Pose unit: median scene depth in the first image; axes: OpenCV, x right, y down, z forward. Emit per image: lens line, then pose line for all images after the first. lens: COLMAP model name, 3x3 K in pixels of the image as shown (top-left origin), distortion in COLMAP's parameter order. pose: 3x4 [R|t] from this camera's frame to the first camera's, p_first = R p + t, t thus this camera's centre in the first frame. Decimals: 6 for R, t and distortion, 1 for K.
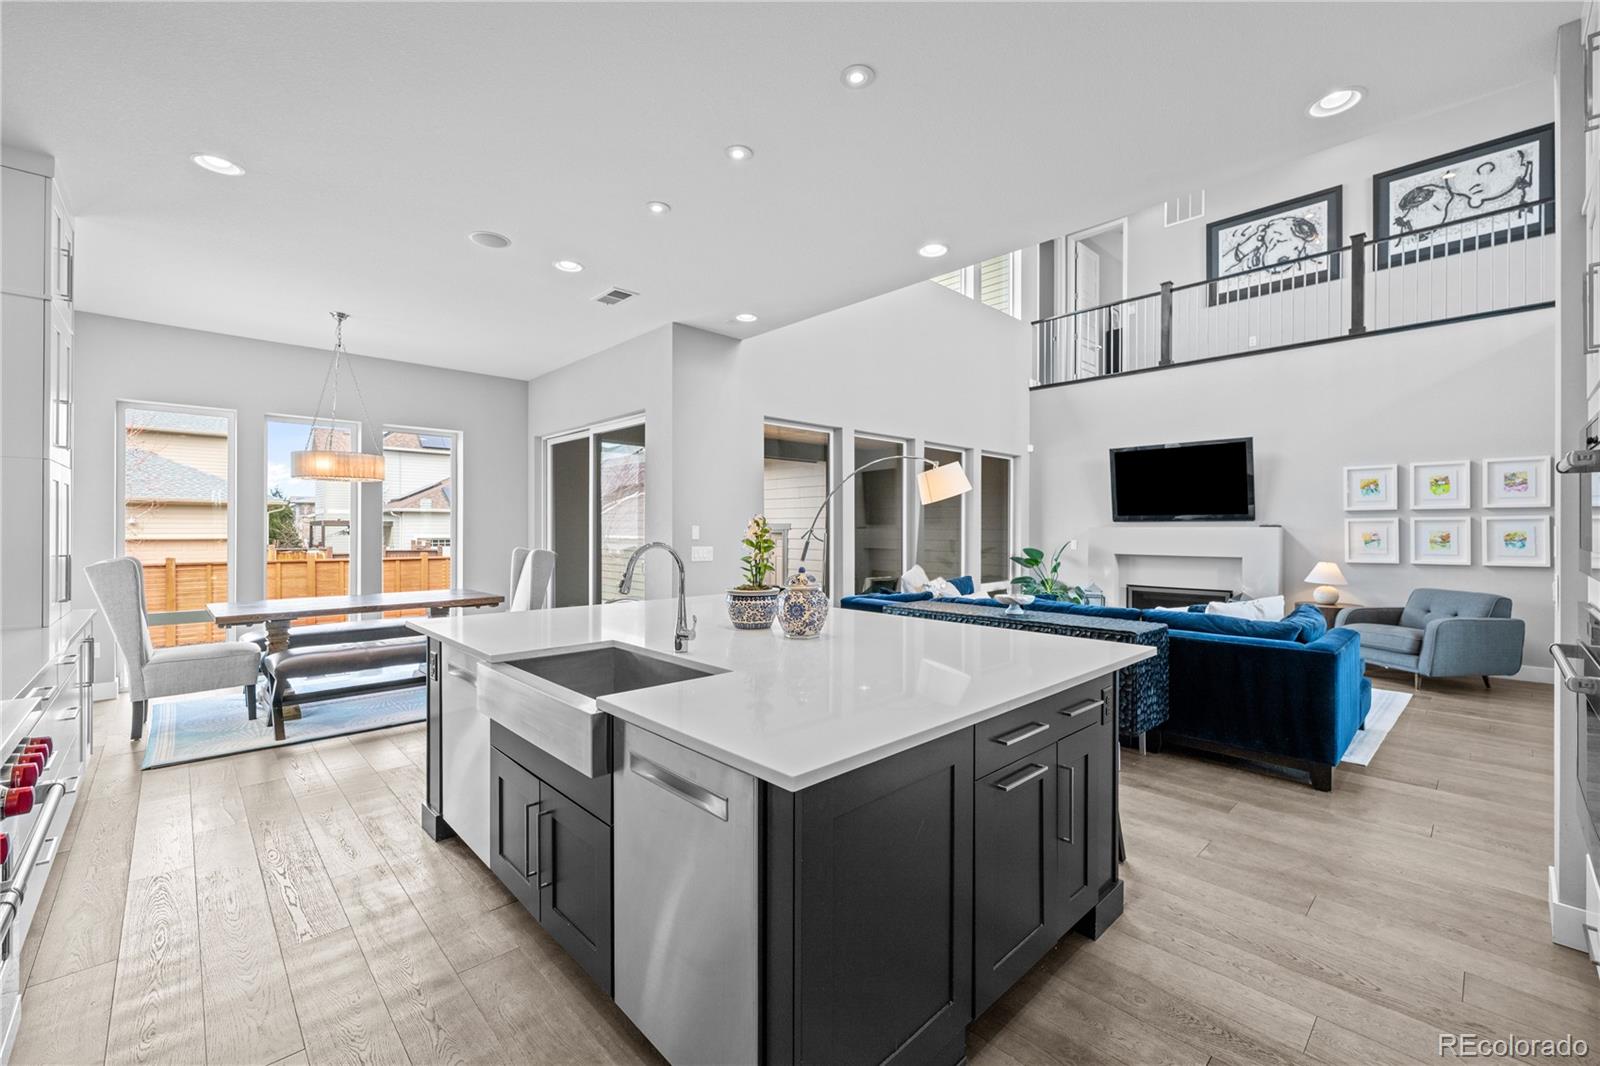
lens RADIAL K [[661.8, 0, 803.4], [0, 661.8, 528.7], [0, 0, 1]] dist [0.000846, -0.000107]
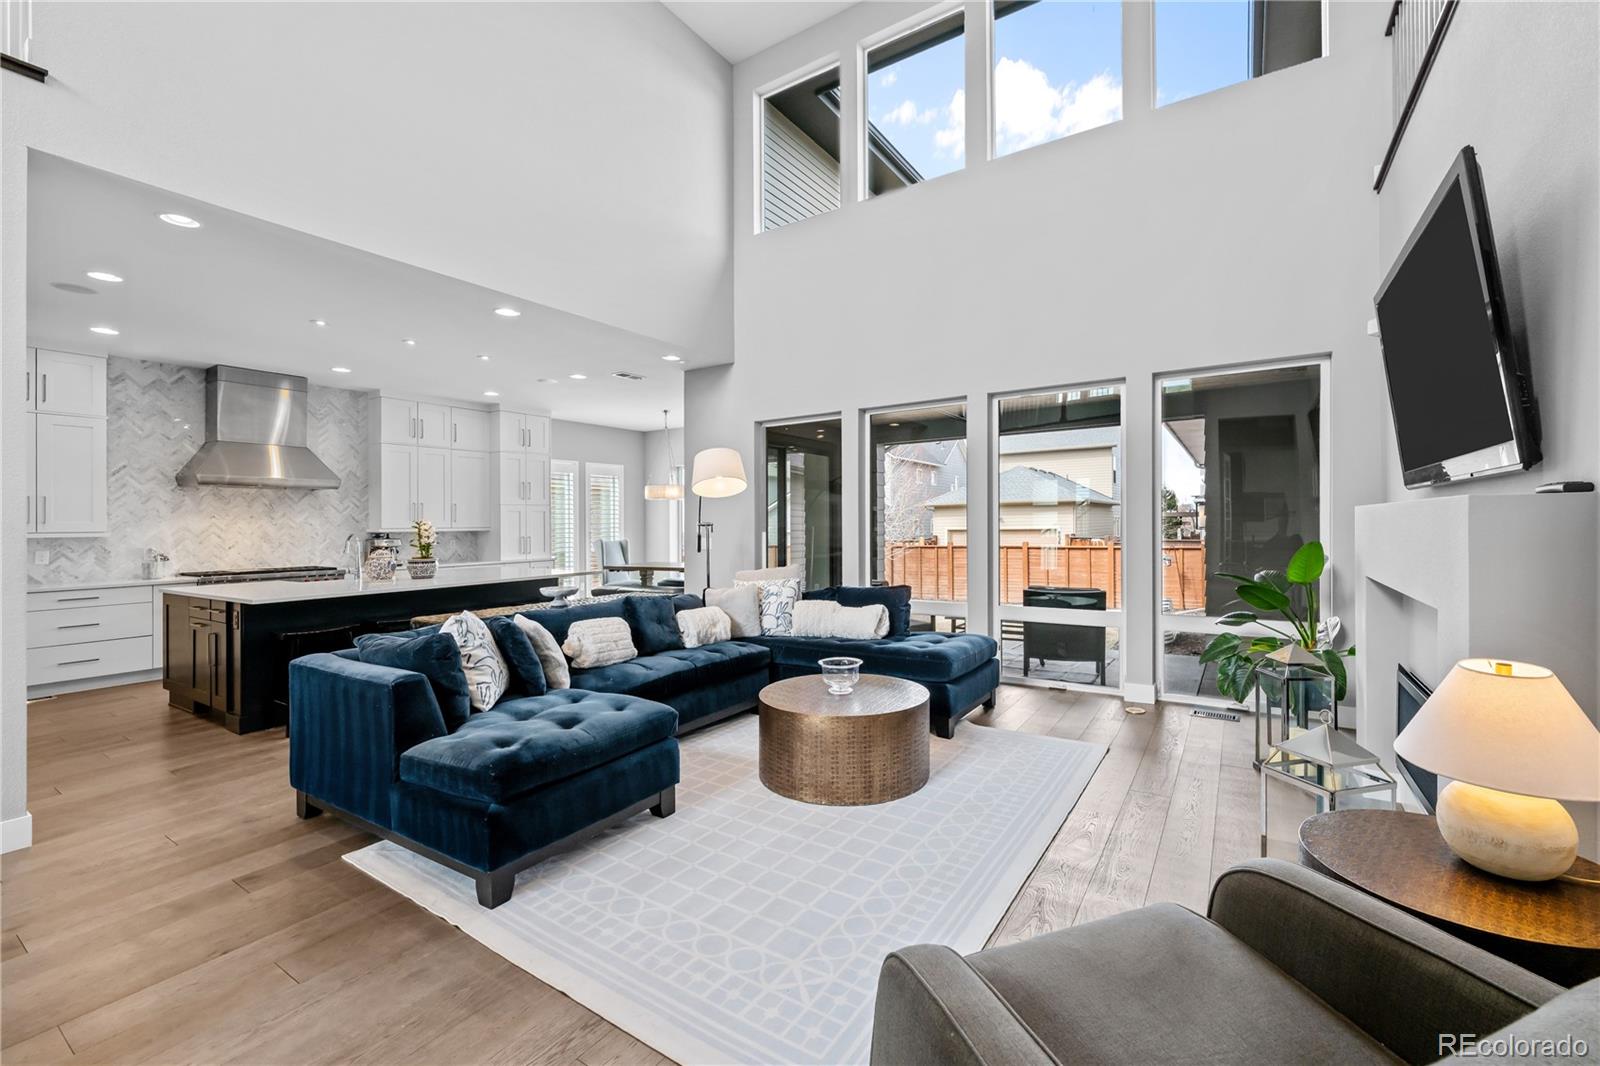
lens RADIAL K [[665.6, 0, 822.8], [0, 665.6, 516.4], [0, 0, 1]] dist [-0.000178, -0.000071]
pose [[0.243104, -0.017566, -0.969841, 1.099139], [0.016208, 0.999770, -0.014046, 0.007181], [0.969865, -0.012305, 0.243332, 0.870231]]
